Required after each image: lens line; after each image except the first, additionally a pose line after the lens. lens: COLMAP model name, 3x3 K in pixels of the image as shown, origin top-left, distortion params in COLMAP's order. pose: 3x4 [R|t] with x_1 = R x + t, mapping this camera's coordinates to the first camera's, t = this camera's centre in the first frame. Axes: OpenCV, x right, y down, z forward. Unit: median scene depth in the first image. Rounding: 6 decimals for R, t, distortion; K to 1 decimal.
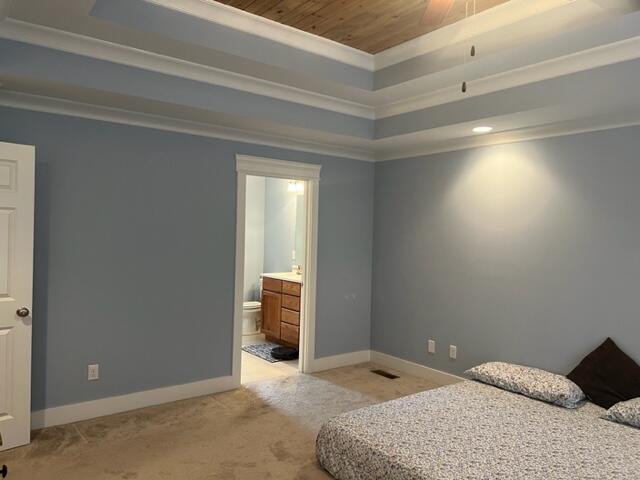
lens RADIAL K [[482.6, 0, 320.0], [0, 482.6, 240.0], [0, 0, 1]] dist [0.001131, 0.001889]
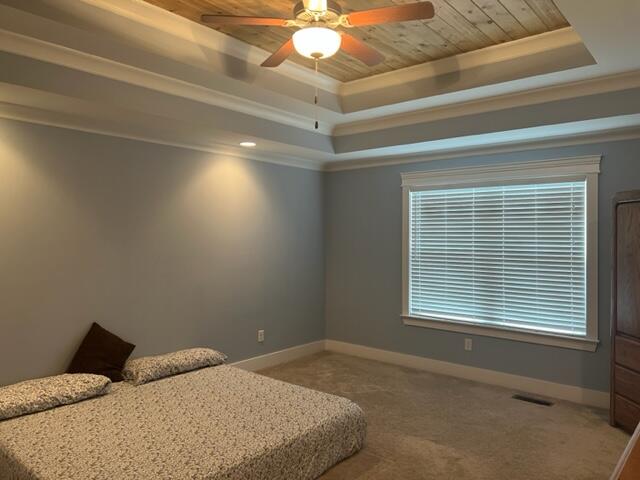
lens RADIAL K [[482.6, 0, 320.0], [0, 482.6, 240.0], [0, 0, 1]] dist [0.001131, 0.001889]
pose [[-0.204858, -0.043879, 0.977808, -0.778279], [0.006260, 0.998915, 0.046137, -0.045388], [-0.978772, 0.015572, -0.204362, 0.964833]]
